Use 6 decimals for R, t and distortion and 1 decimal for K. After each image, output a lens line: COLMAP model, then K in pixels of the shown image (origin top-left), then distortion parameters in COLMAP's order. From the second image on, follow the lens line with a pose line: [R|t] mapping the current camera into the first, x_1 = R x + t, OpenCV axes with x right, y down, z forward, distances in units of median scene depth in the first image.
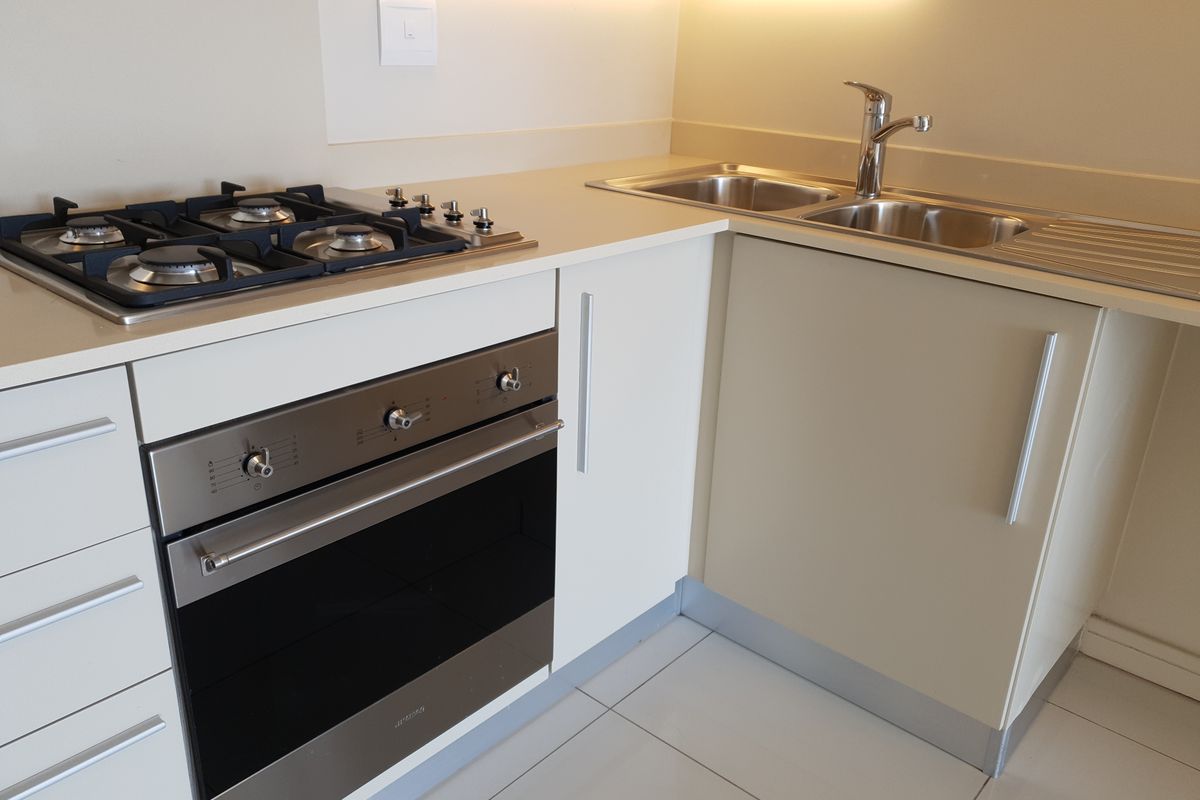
lens RADIAL K [[929.7, 0, 637.1], [0, 929.7, 428.0], [0, 0, 1]] dist [0.014912, 0.000109]
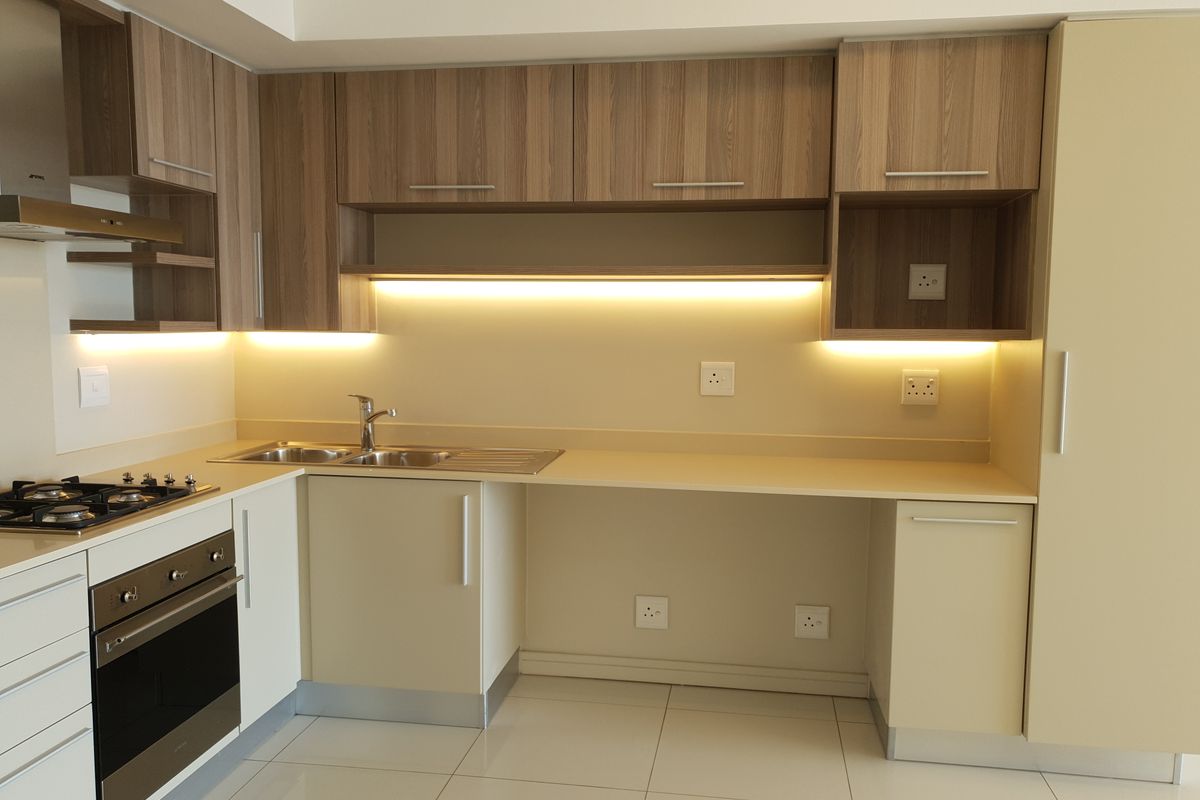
lens RADIAL K [[962.8, 0, 600.0], [0, 962.8, 400.0], [0, 0, 1]] dist [0.016763, -0.000553]
pose [[0.864844, -0.082463, 0.495222, -0.326019], [0.227280, 0.943856, -0.239748, 0.243168], [-0.447648, 0.319898, 0.835031, -0.924464]]
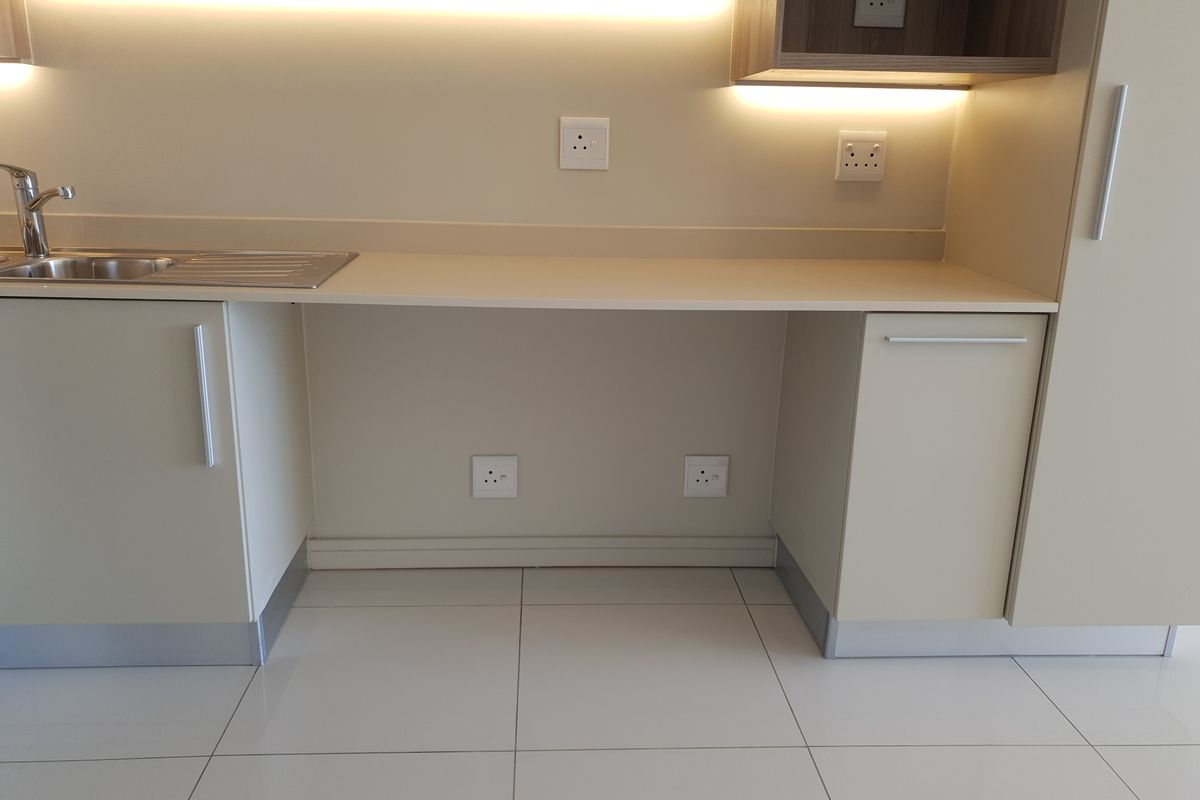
lens RADIAL K [[962.8, 0, 600.0], [0, 962.8, 400.0], [0, 0, 1]] dist [0.016763, -0.000553]
pose [[0.736427, -0.211679, 0.642547, -0.055820], [0.279100, 0.960256, -0.003534, 0.136787], [-0.616261, 0.181938, 0.766238, -0.363377]]
